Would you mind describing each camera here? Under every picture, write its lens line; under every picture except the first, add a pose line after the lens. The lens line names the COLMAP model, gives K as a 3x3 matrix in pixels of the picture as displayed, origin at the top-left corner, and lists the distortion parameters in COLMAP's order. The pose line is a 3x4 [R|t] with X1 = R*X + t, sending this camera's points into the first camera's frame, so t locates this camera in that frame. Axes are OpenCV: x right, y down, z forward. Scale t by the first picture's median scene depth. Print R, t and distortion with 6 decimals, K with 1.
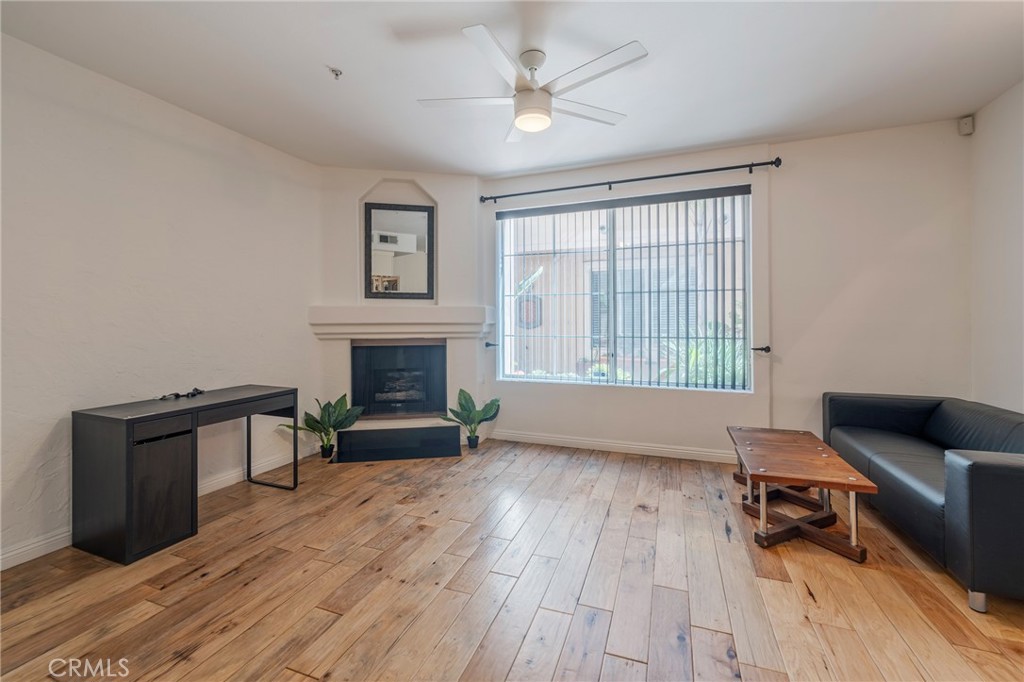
lens RADIAL K [[423.6, 0, 510.6], [0, 423.6, 320.8], [0, 0, 1]] dist [0.003305, 0.000103]
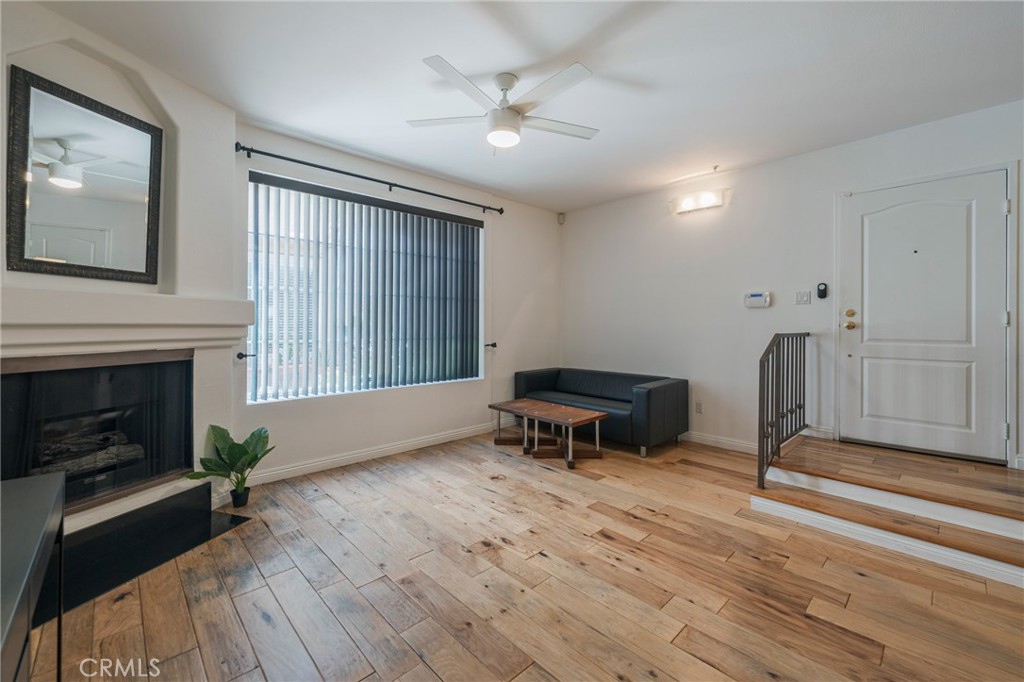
lens RADIAL K [[432.9, 0, 518.2], [0, 432.9, 325.2], [0, 0, 1]] dist [0.000735, -0.000291]
pose [[0.418526, 0.003925, 0.908196, -0.616985], [-0.007752, 0.999970, -0.000749, 0.003184], [-0.908172, -0.006727, 0.418543, 0.336679]]
